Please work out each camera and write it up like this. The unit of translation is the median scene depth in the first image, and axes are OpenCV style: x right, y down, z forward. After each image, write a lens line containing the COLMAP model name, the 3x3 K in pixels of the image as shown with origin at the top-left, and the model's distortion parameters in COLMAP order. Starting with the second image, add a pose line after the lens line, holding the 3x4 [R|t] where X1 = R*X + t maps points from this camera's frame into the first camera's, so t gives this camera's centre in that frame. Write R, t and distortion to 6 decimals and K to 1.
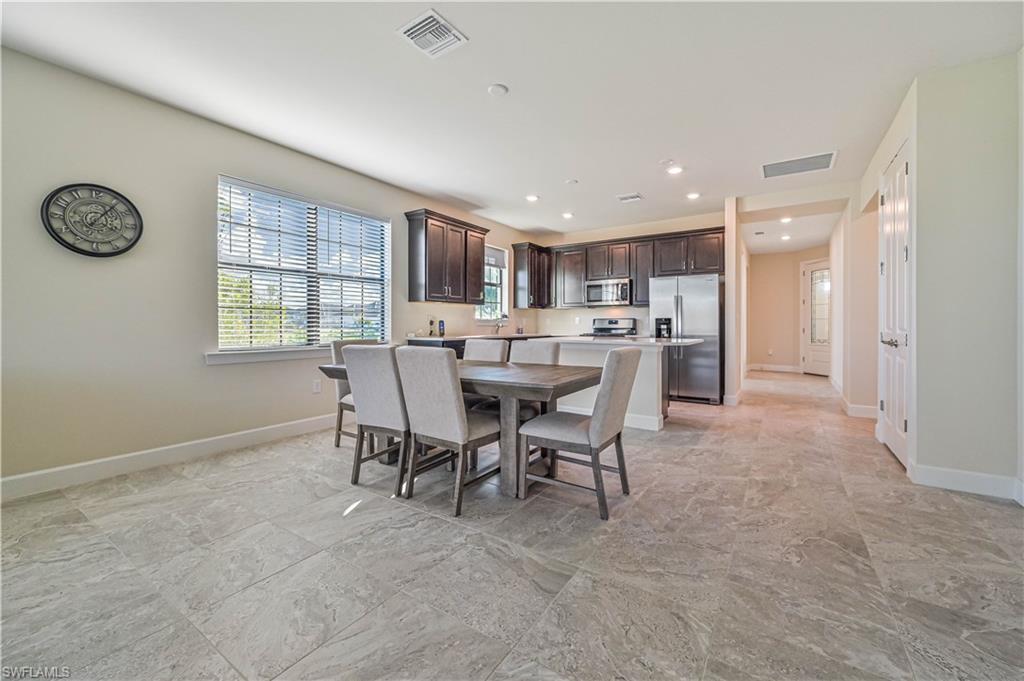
lens RADIAL K [[405.6, 0, 517.7], [0, 405.6, 322.9], [0, 0, 1]] dist [-0.001096, 0.000110]
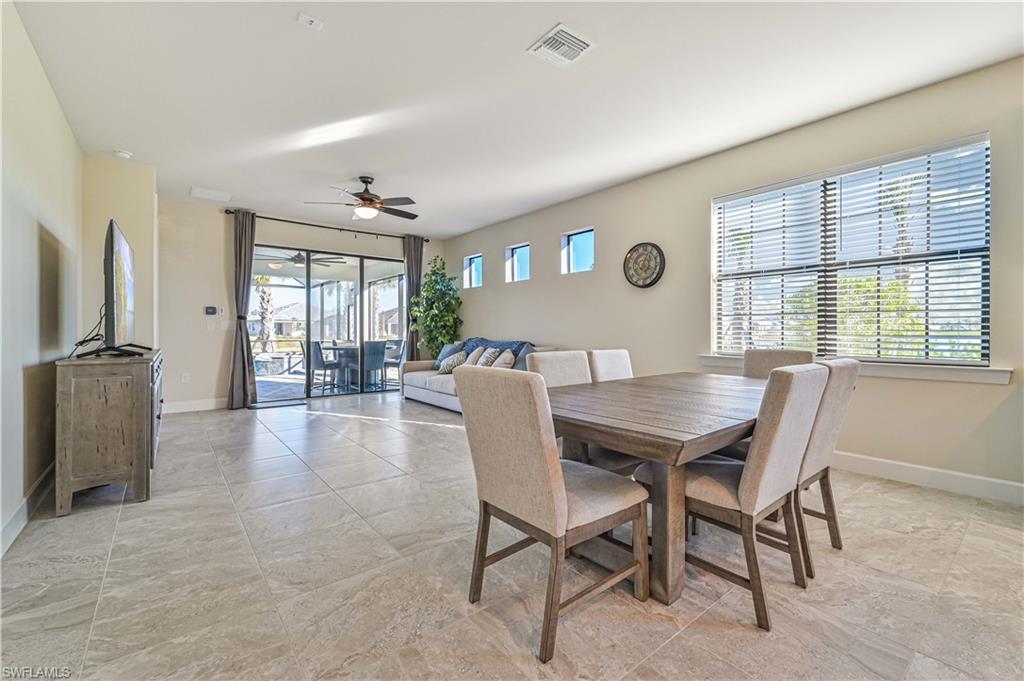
lens RADIAL K [[433.4, 0, 511.4], [0, 433.4, 333.6], [0, 0, 1]] dist [-0.005197, -0.000255]
pose [[-0.309398, 0.004935, -0.950920, 0.694547], [0.002964, 0.999987, 0.004225, 0.006859], [0.950928, -0.001512, -0.309408, 0.983073]]
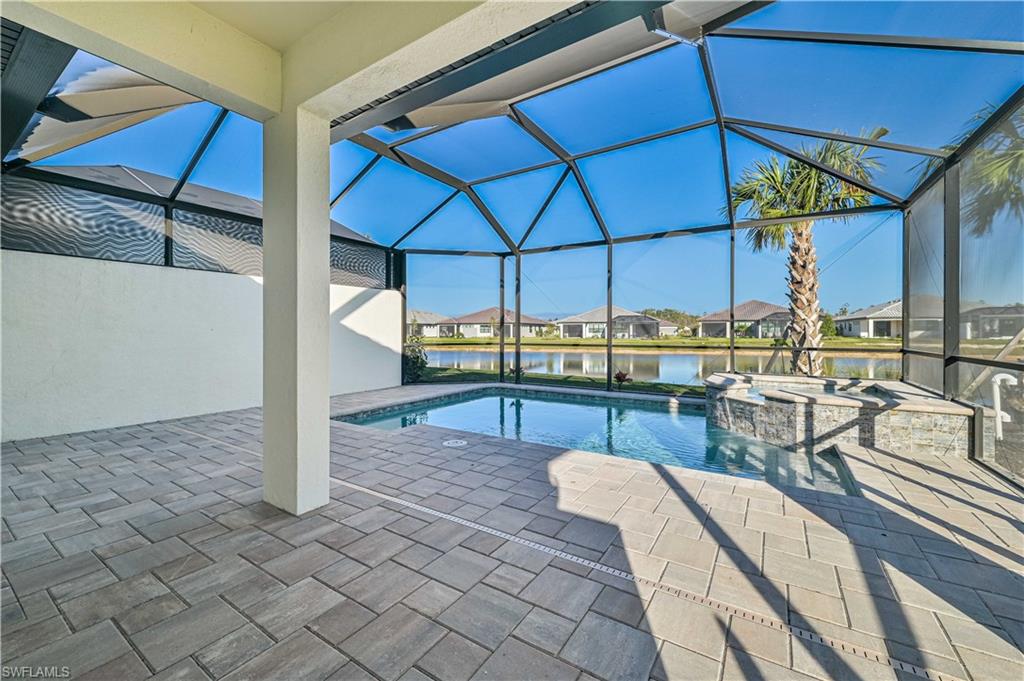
lens RADIAL K [[405.6, 0, 513.3], [0, 405.6, 335.4], [0, 0, 1]] dist [-0.001096, 0.000110]
pose [[-0.999945, 0.000202, -0.010487, -1.853169], [0.000162, 0.999993, 0.003772, 0.031825], [0.010487, 0.003770, -0.999938, -1.257262]]
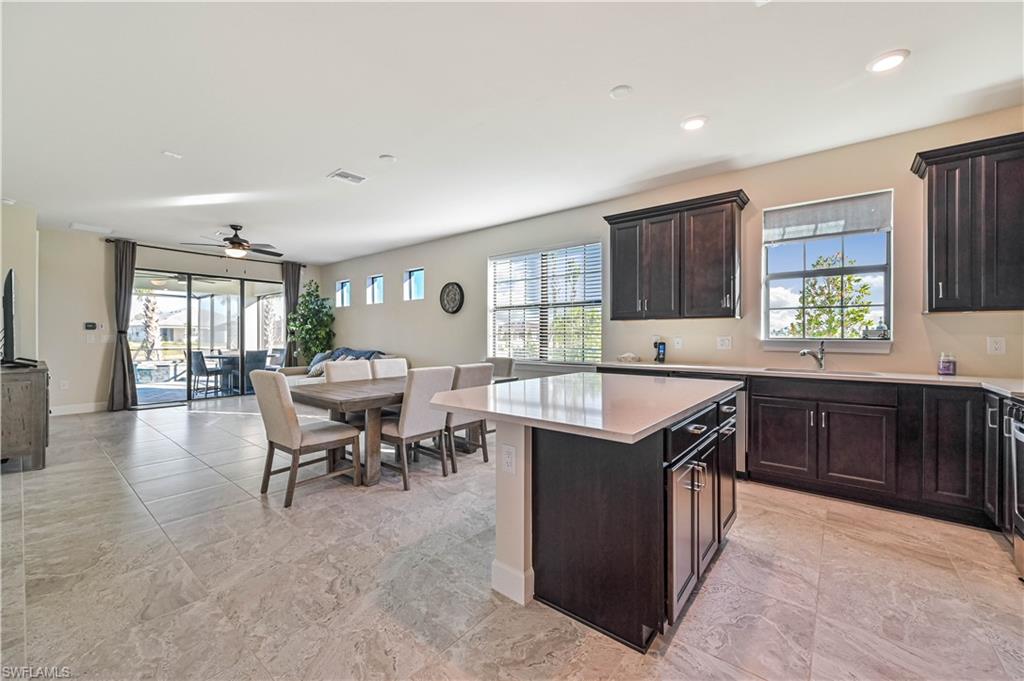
lens RADIAL K [[405.6, 0, 511.3], [0, 405.6, 338.2], [0, 0, 1]] dist [-0.001096, 0.000110]
pose [[-0.107164, 0.003940, -0.994234, 1.127149], [0.002738, 0.999990, 0.003668, -0.032516], [0.994238, -0.002330, -0.107173, 1.500524]]
